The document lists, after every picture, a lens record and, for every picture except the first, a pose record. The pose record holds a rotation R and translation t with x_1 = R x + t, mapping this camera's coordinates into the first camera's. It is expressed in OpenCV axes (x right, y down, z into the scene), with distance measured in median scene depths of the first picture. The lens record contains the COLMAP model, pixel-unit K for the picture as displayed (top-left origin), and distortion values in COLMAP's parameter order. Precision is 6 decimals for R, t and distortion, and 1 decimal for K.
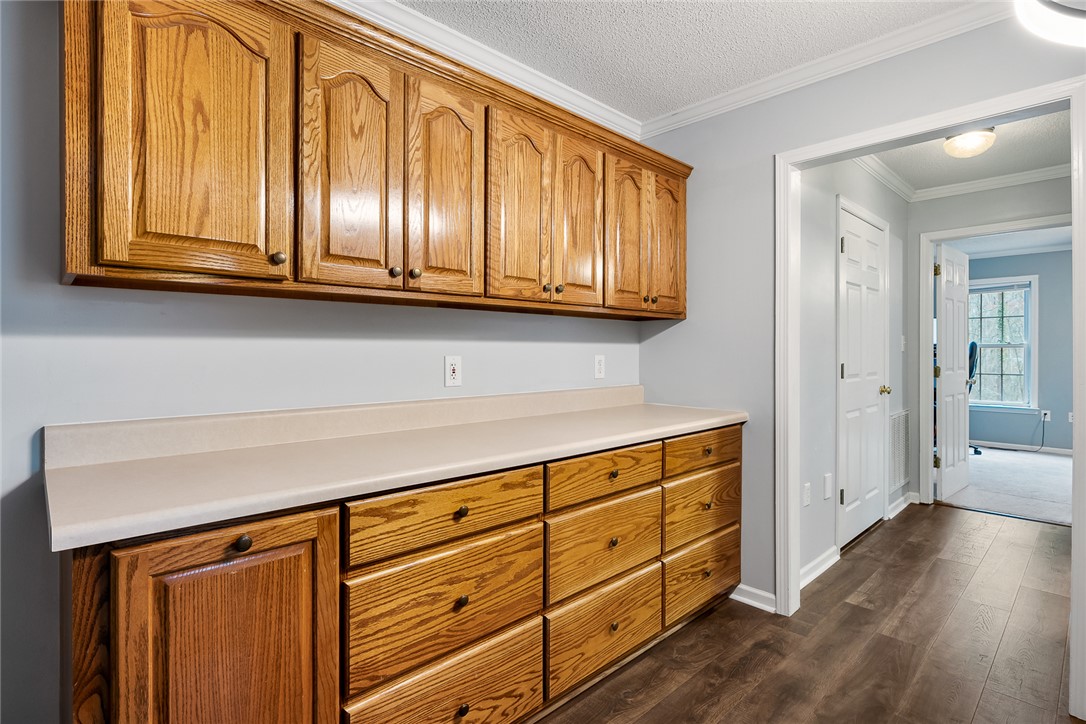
lens RADIAL K [[541.8, 0, 541.9], [0, 541.8, 352.9], [0, 0, 1]] dist [0.017461, 0.000169]
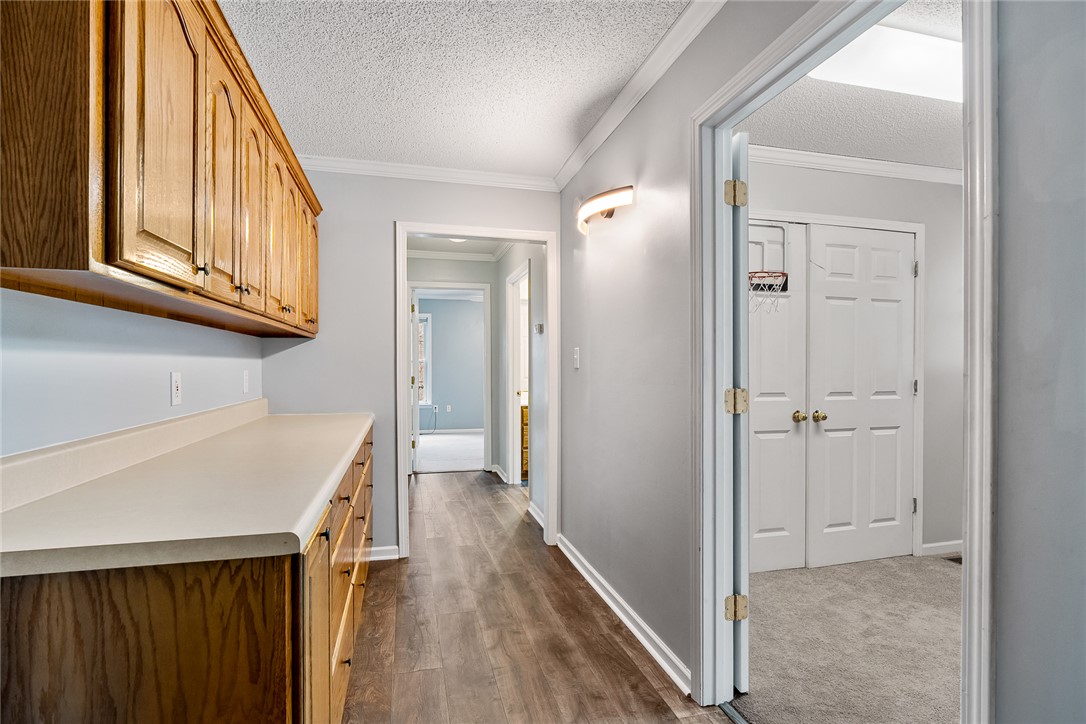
lens RADIAL K [[558.2, 0, 539.3], [0, 558.2, 362.7], [0, 0, 1]] dist [-0.002850, -0.000203]
pose [[0.499526, 0.003500, 0.866292, -0.579826], [0.002522, 0.999982, -0.005494, -0.003277], [-0.866295, 0.004930, 0.499508, -0.000414]]
